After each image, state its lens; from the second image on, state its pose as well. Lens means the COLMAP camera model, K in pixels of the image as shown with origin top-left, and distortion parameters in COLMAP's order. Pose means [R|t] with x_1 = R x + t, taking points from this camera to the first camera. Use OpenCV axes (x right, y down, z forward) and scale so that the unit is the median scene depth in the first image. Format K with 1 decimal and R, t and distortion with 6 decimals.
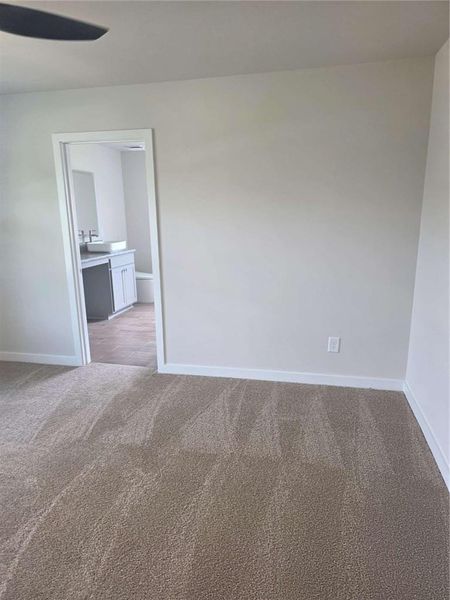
lens RADIAL K [[408.9, 0, 224.6], [0, 408.9, 299.9], [0, 0, 1]] dist [0.069242, -0.066237]
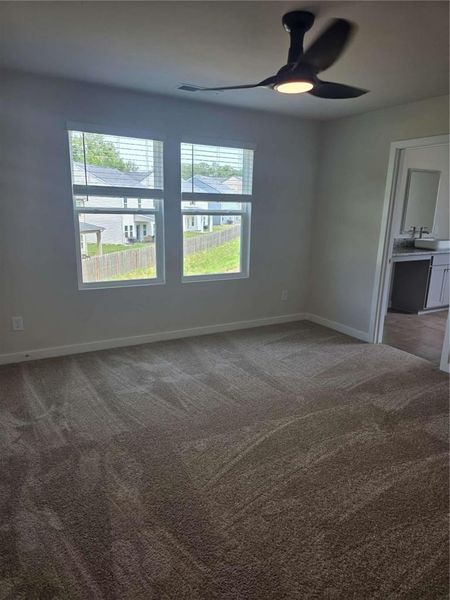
lens RADIAL K [[408.9, 0, 222.3], [0, 408.9, 303.6], [0, 0, 1]] dist [0.069242, -0.066237]
pose [[0.678790, 0.197489, -0.707278, 0.196310], [-0.184142, 0.978161, 0.096401, 0.020772], [0.710870, 0.064803, 0.700332, -0.138355]]
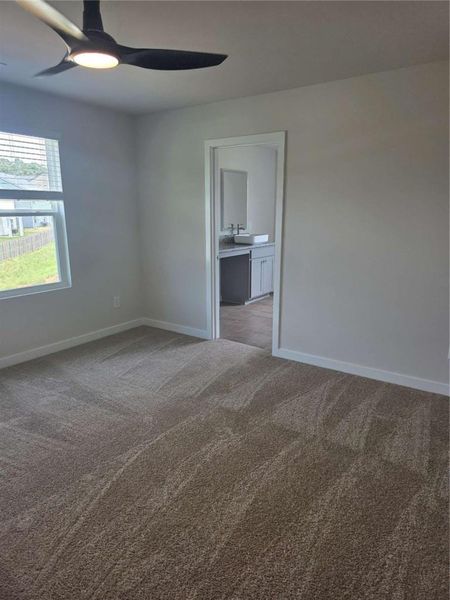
lens RADIAL K [[397.7, 0, 234.2], [0, 397.7, 303.6], [0, 0, 1]] dist [0.040047, -0.028383]
pose [[0.930471, 0.102379, -0.351770, 0.120089], [-0.093851, 0.994731, 0.041258, 0.006148], [0.354140, -0.005375, 0.935177, -0.036081]]
